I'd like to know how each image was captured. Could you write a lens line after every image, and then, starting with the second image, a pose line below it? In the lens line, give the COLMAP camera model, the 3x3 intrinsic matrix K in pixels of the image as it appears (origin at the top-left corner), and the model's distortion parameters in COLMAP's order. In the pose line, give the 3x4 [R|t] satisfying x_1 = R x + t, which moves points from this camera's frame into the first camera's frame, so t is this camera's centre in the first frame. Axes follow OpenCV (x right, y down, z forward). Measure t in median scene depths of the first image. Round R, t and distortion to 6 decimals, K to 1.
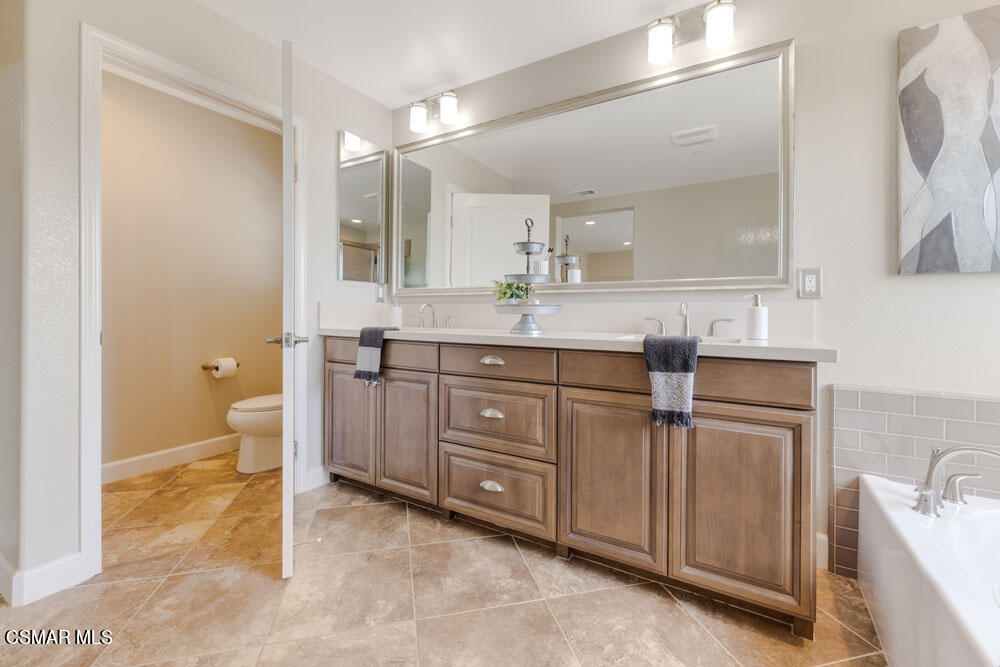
lens RADIAL K [[429.4, 0, 499.2], [0, 429.4, 313.3], [0, 0, 1]] dist [0.000053, -0.000044]
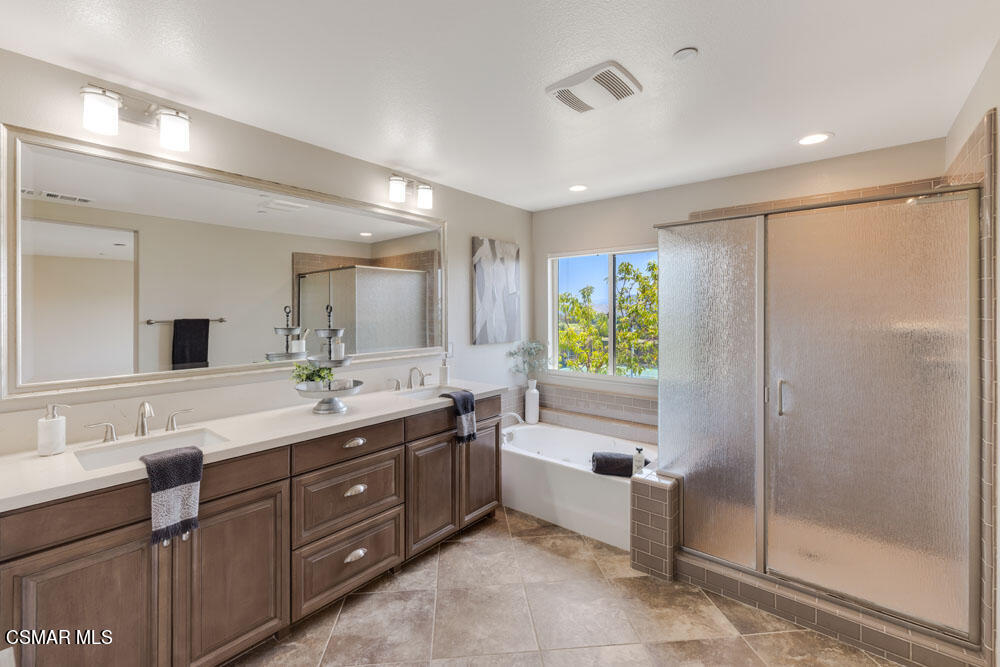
lens RADIAL K [[423.9, 0, 500.9], [0, 423.9, 308.0], [0, 0, 1]] dist [0.000366, 0.000051]
pose [[0.144431, -0.000954, 0.989514, -1.297146], [0.006826, 0.999977, -0.000032, -0.292412], [-0.989491, 0.006759, 0.144434, 0.569706]]
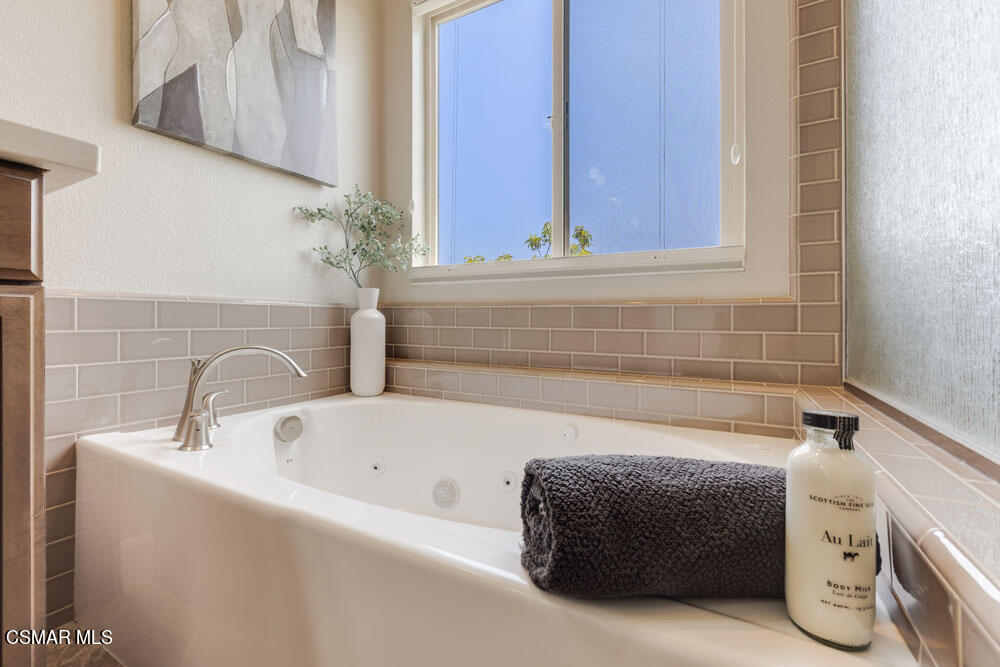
lens RADIAL K [[429.4, 0, 499.2], [0, 429.4, 313.3], [0, 0, 1]] dist [0.000053, -0.000044]
pose [[-0.038170, 0.003334, 0.999266, 0.246279], [0.004790, 0.999984, -0.003154, 0.222771], [-0.999260, 0.004666, -0.038185, 0.474748]]
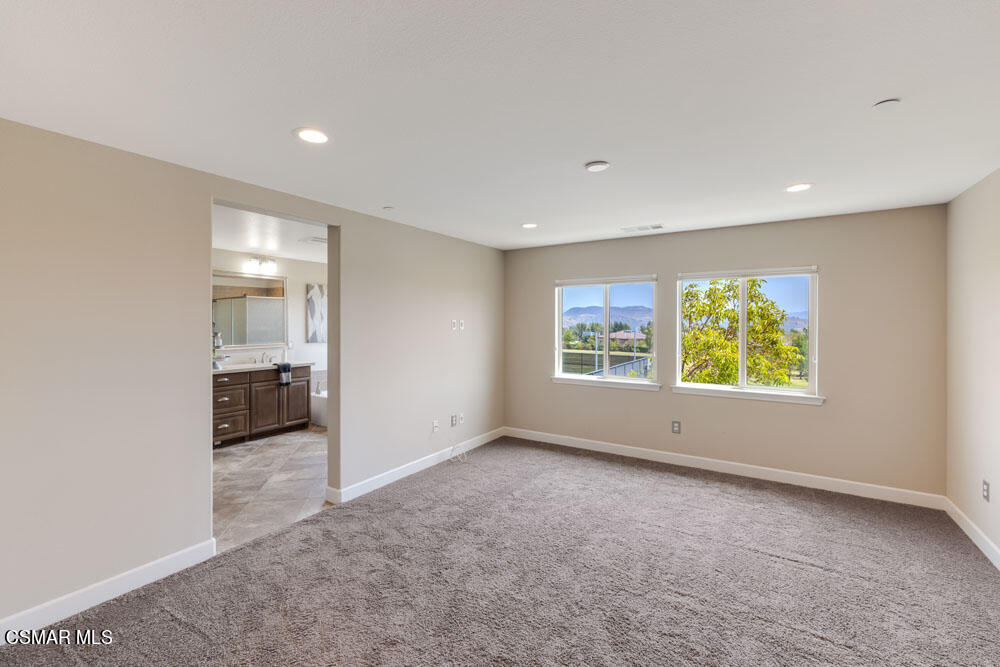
lens RADIAL K [[423.4, 0, 495.4], [0, 423.4, 321.4], [0, 0, 1]] dist [-0.000507, 0.000002]
pose [[0.034356, -0.004879, 0.999398, -3.212900], [0.002693, 0.999985, 0.004789, -0.323934], [-0.999406, 0.002527, 0.034369, -0.983004]]
